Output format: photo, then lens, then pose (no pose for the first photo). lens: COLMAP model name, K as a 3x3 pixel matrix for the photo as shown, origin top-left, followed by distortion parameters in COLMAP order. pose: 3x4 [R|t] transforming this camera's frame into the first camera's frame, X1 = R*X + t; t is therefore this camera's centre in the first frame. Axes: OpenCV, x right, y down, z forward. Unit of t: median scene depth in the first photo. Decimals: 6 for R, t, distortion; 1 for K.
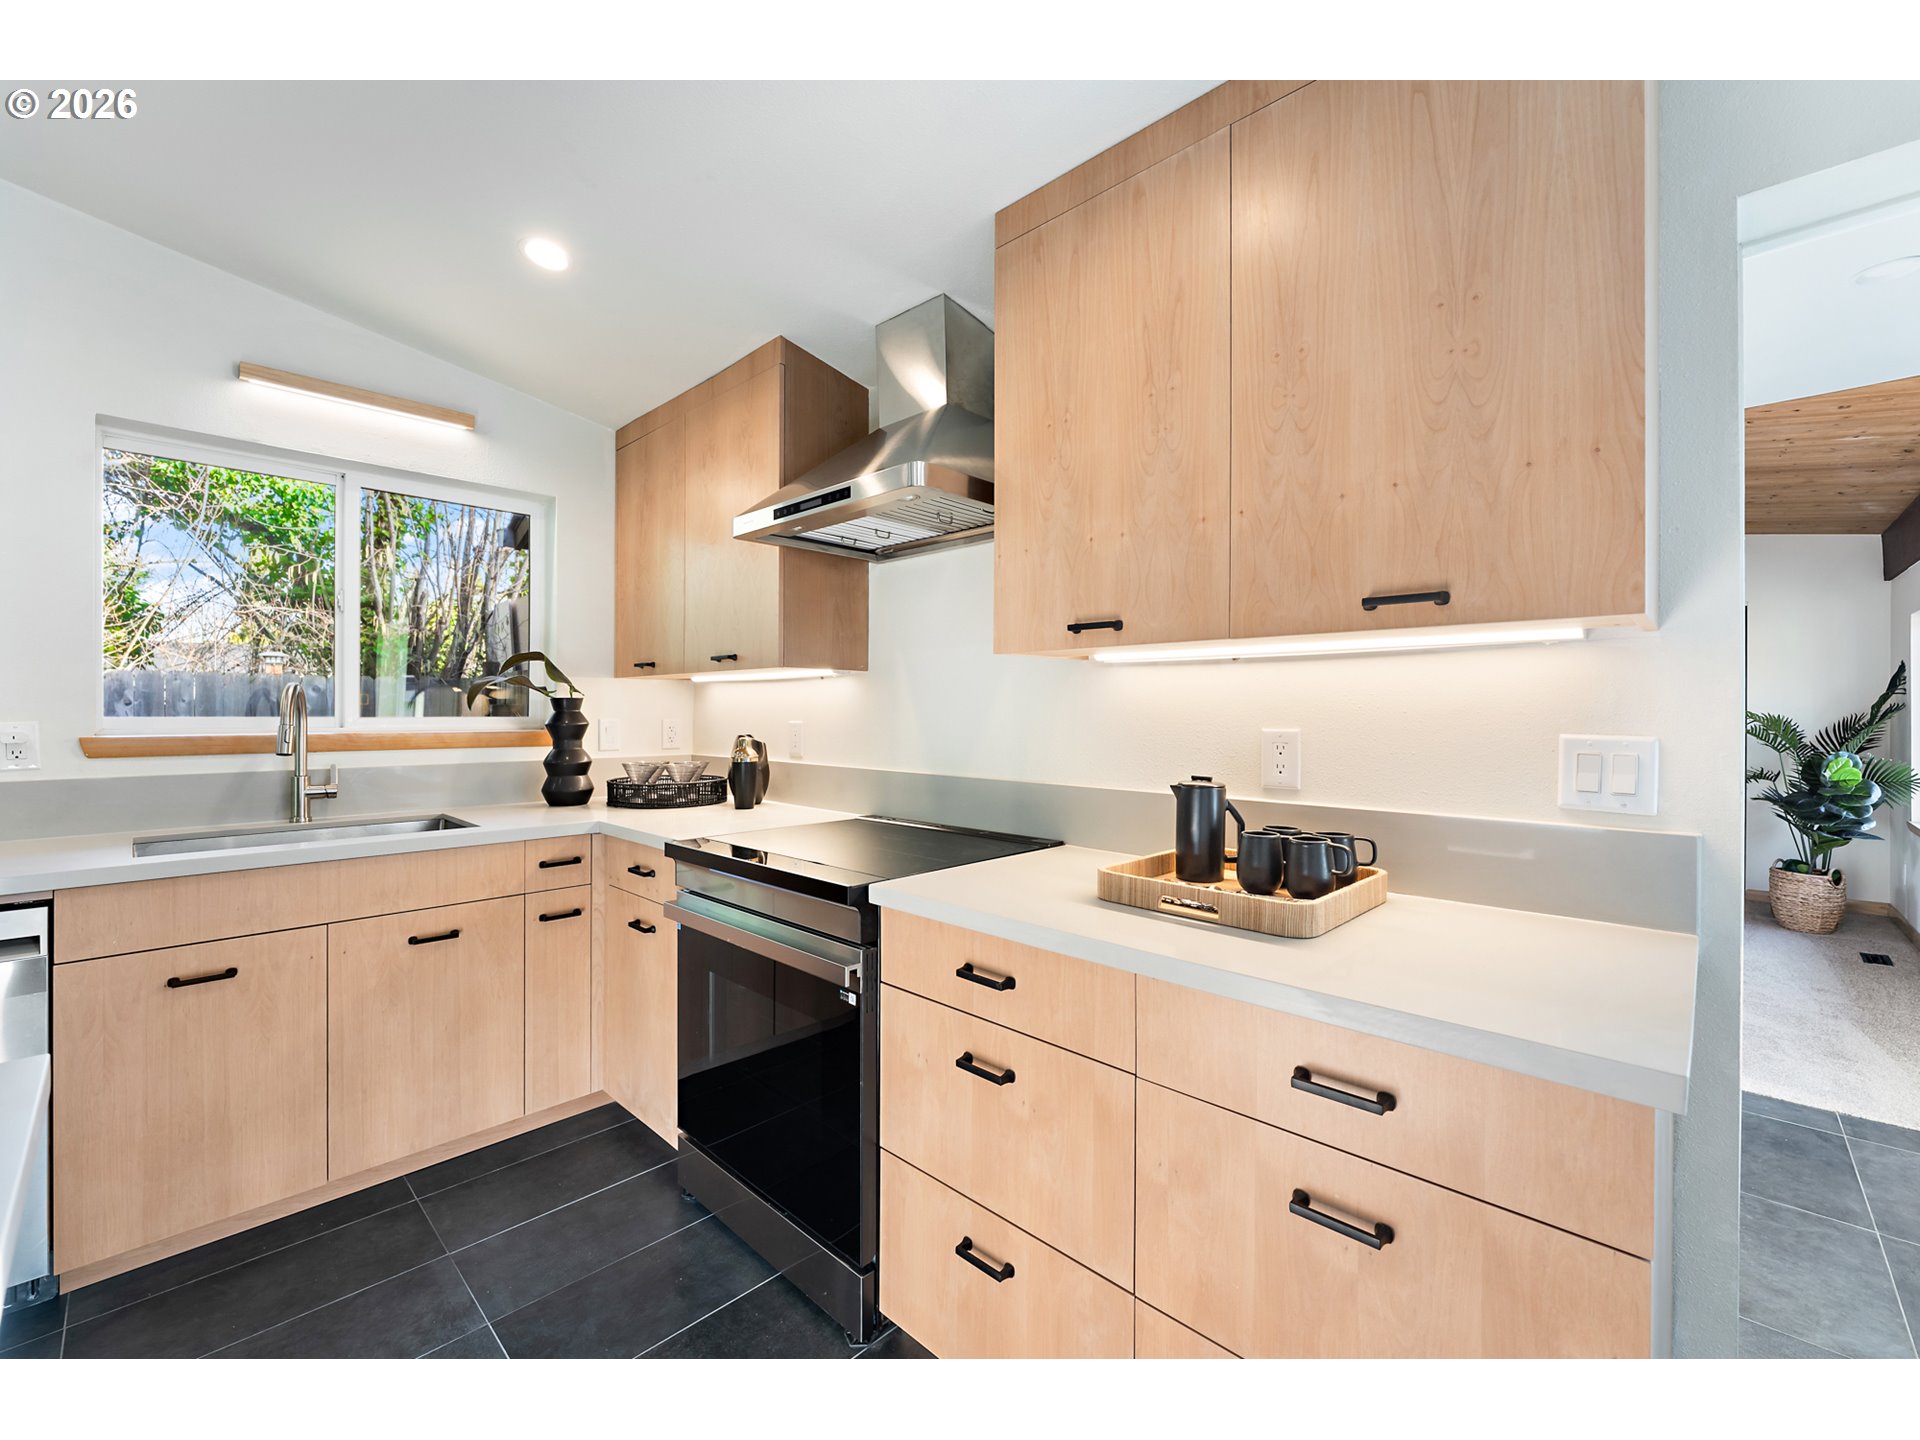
lens RADIAL K [[794.0, 0, 960.0], [0, 794.0, 720.0], [0, 0, 1]] dist [-0.022546, 0.000044]
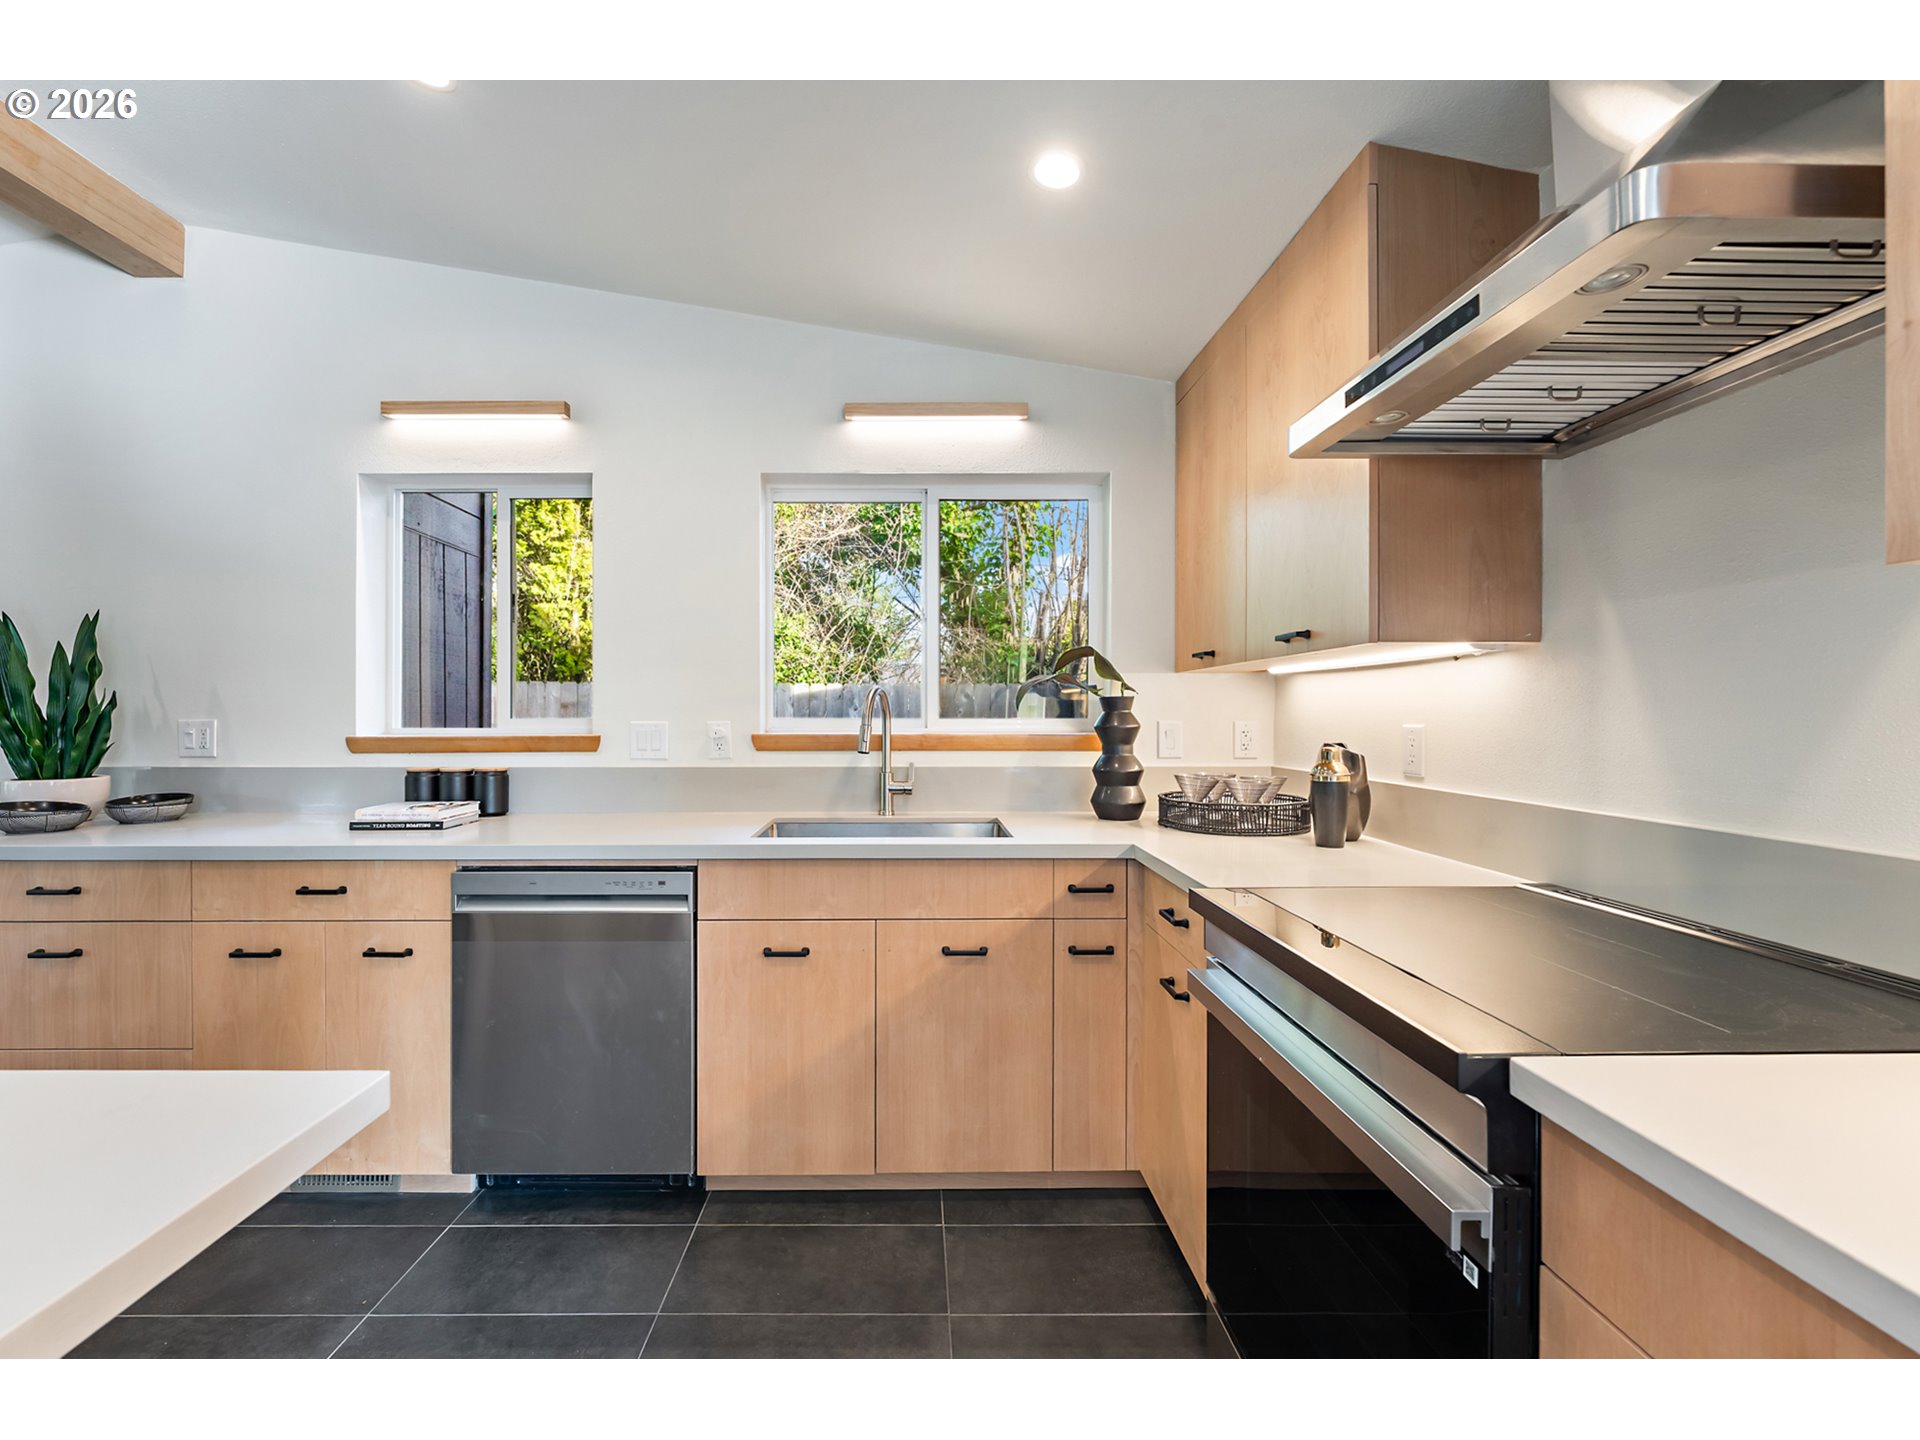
lens RADIAL K [[776.0, 0, 955.0], [0, 776.0, 717.6], [0, 0, 1]] dist [-0.004830, 0.000303]
pose [[0.701463, -0.001106, -0.712705, -0.009834], [-0.005115, 0.999965, -0.006587, 0.001558], [0.712688, 0.008266, 0.701433, 0.270312]]
